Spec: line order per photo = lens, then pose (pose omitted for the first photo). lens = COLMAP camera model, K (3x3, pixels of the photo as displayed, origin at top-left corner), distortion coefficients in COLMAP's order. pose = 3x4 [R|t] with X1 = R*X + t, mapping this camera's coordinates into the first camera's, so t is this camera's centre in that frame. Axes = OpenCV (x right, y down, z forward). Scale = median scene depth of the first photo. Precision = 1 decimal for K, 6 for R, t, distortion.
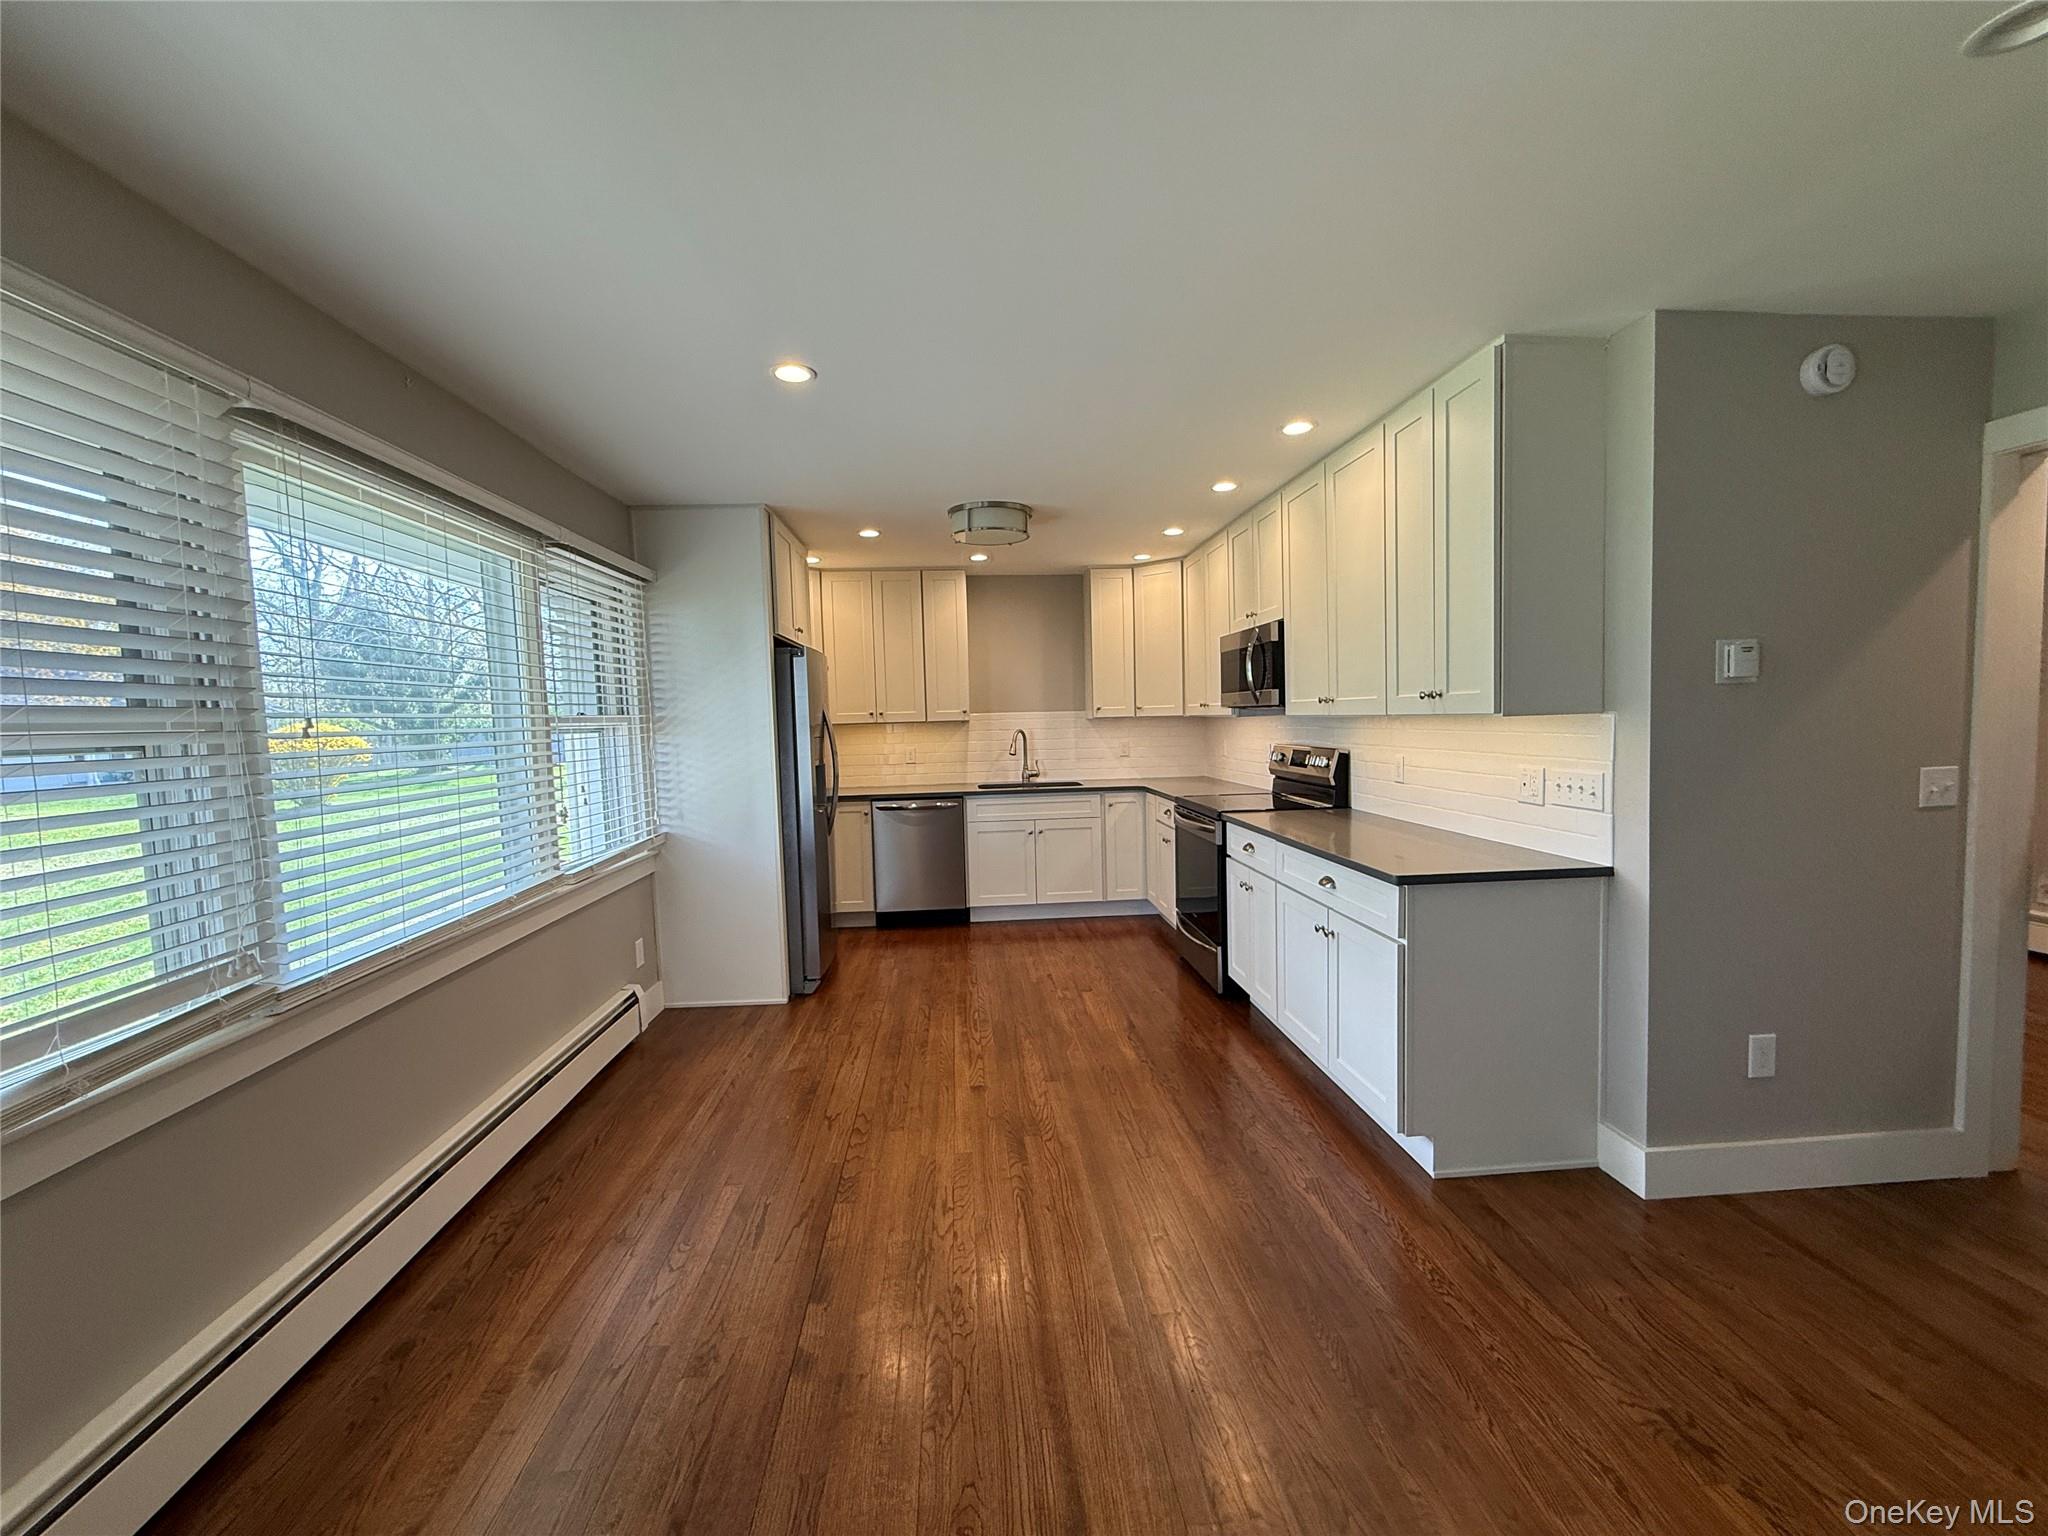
lens RADIAL K [[812.5, 0, 1022.8], [0, 812.5, 768.0], [0, 0, 1]] dist [-0.003707, 0.000004]
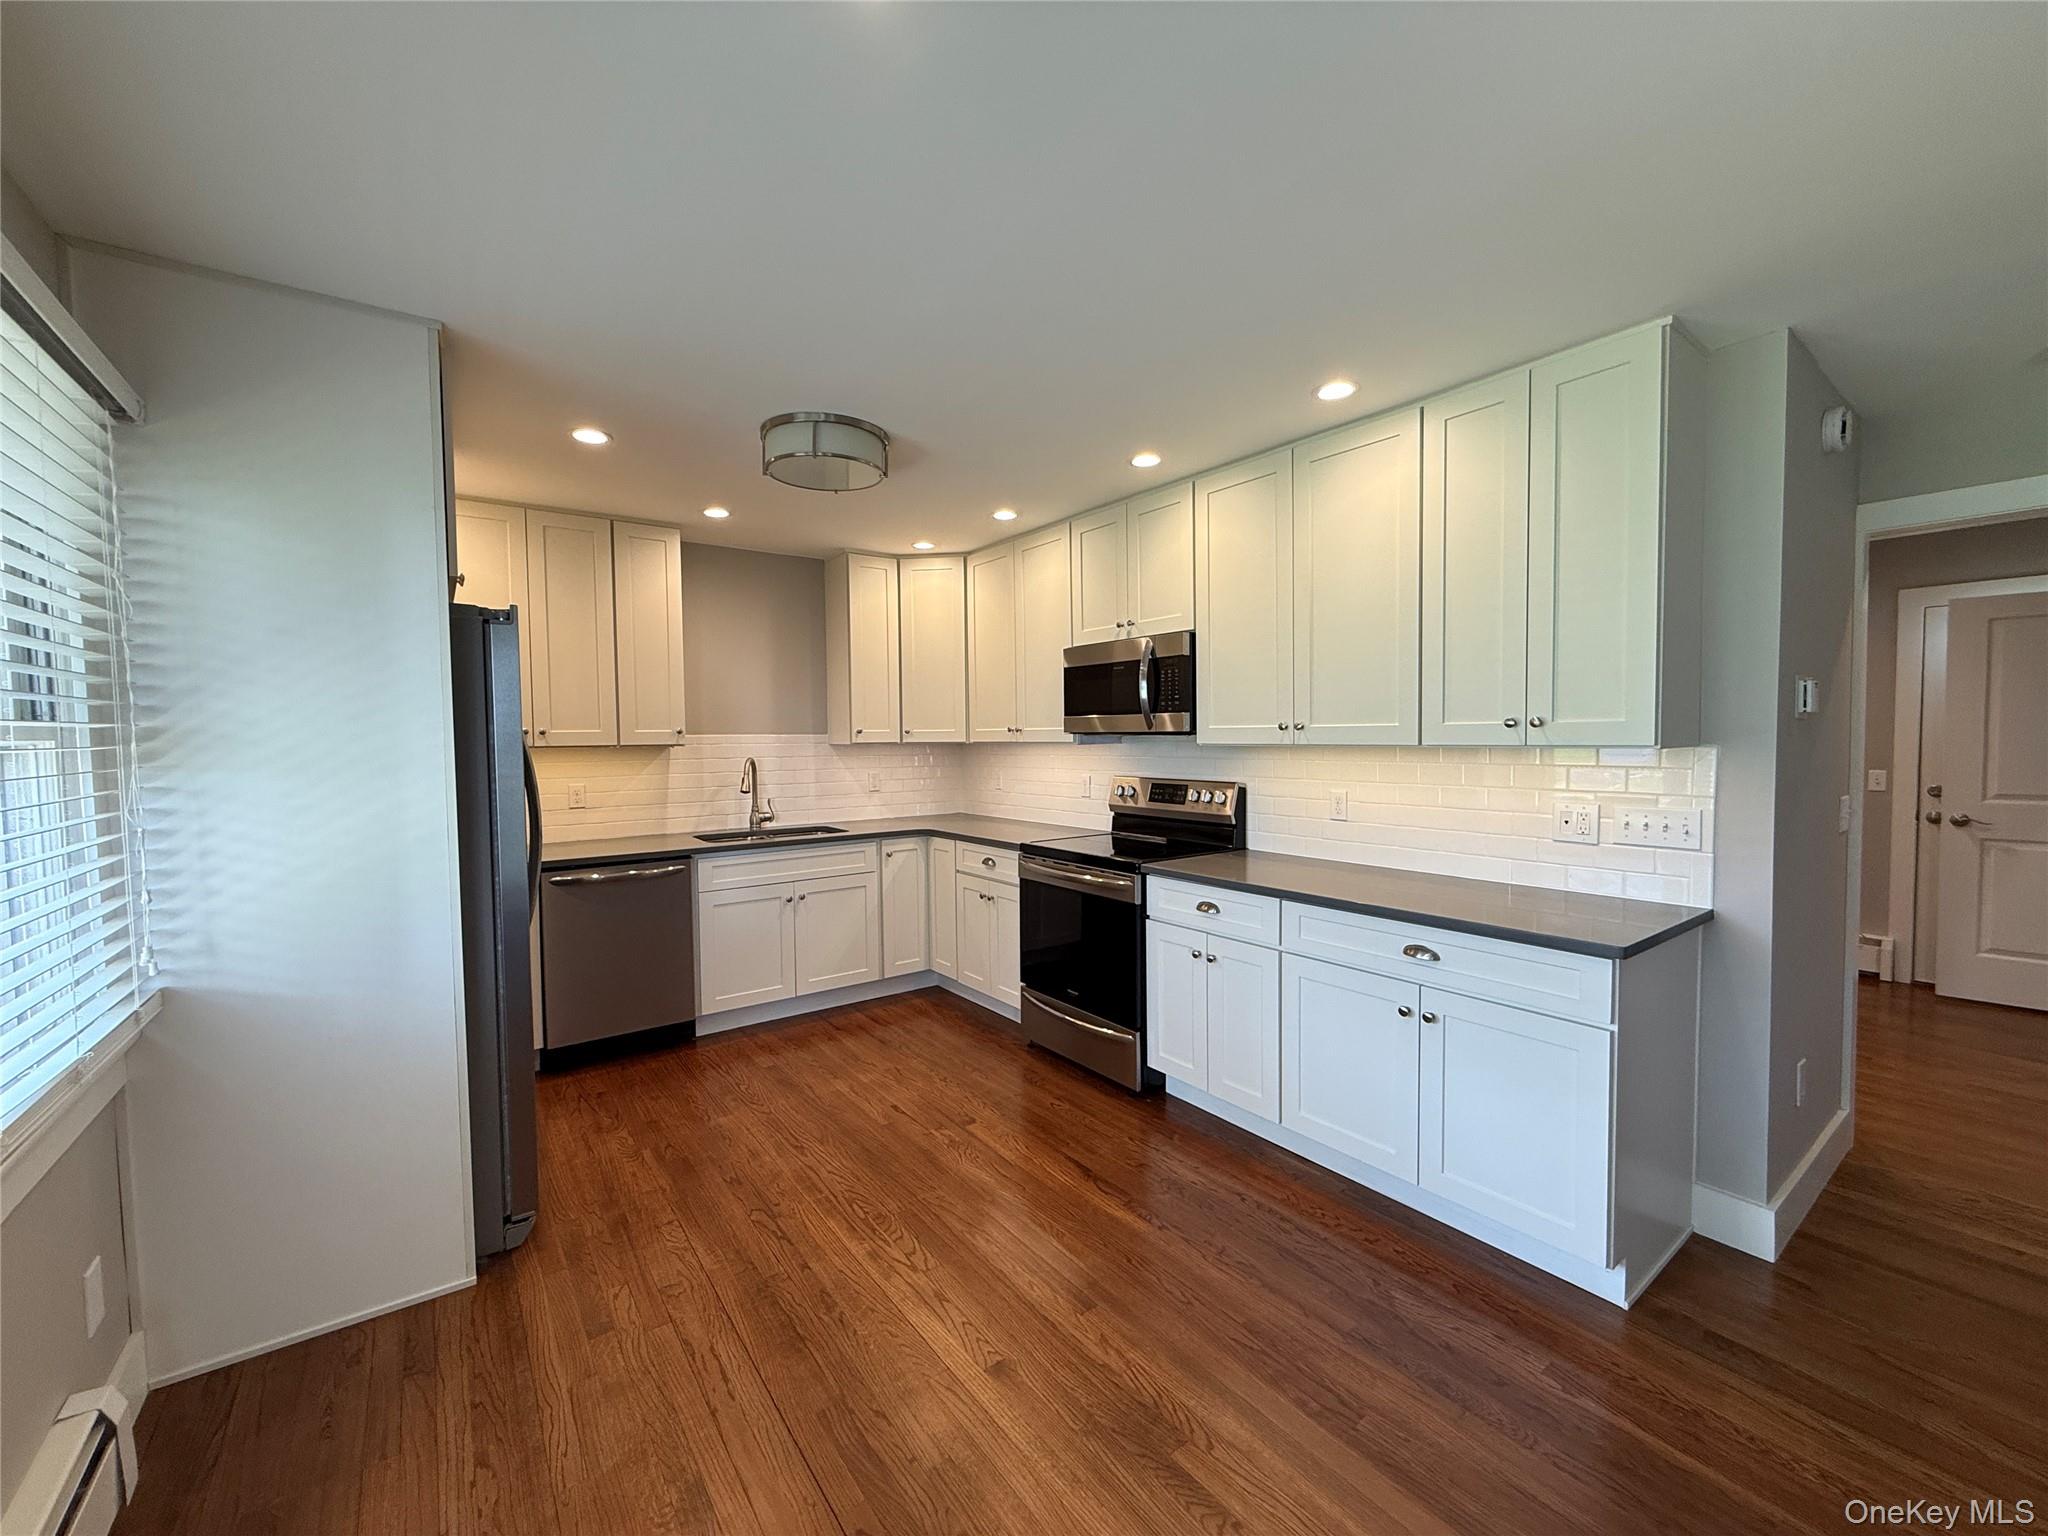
lens RADIAL K [[812.5, 0, 1028.2], [0, 812.5, 769.7], [0, 0, 1]] dist [-0.003707, 0.000004]
pose [[0.849814, -0.003588, 0.527070, -0.237606], [0.020398, 0.999452, -0.026085, -0.016965], [-0.526687, 0.032918, 0.849422, 0.327679]]
